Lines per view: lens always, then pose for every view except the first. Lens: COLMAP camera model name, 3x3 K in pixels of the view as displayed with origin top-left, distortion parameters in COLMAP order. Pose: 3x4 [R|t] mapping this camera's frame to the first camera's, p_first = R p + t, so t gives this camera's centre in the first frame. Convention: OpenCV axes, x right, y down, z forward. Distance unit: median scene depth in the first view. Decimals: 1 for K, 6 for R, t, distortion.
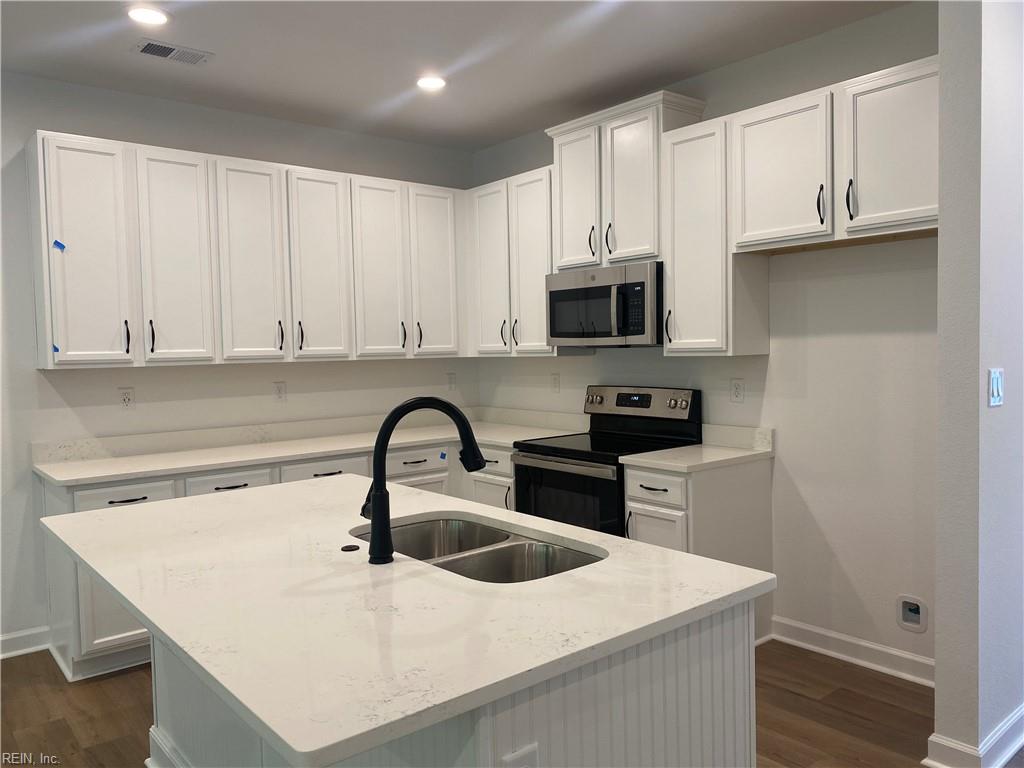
lens RADIAL K [[784.8, 0, 511.1], [0, 784.8, 381.8], [0, 0, 1]] dist [0.025850, 0.001017]
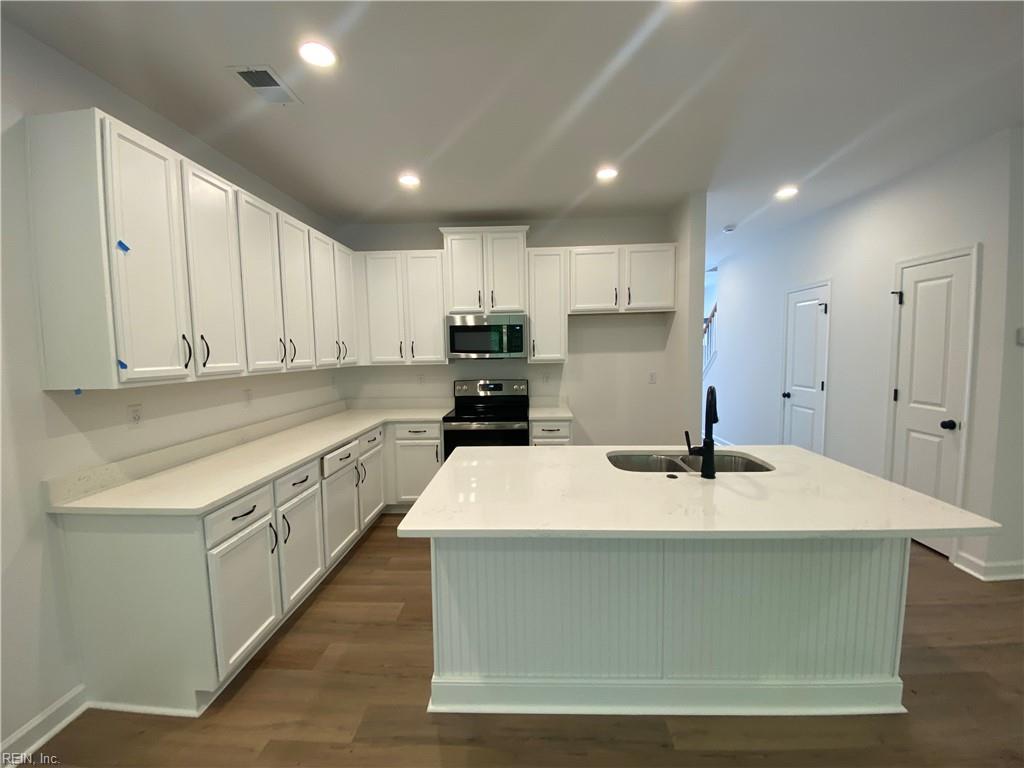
lens RADIAL K [[412.6, 0, 512.6], [0, 412.6, 379.5], [0, 0, 1]] dist [0.000048, -0.001696]
pose [[0.660691, -0.044061, 0.749363, -0.584815], [0.036031, 0.998987, 0.026971, -0.021029], [-0.749792, 0.009181, 0.661609, 0.349310]]
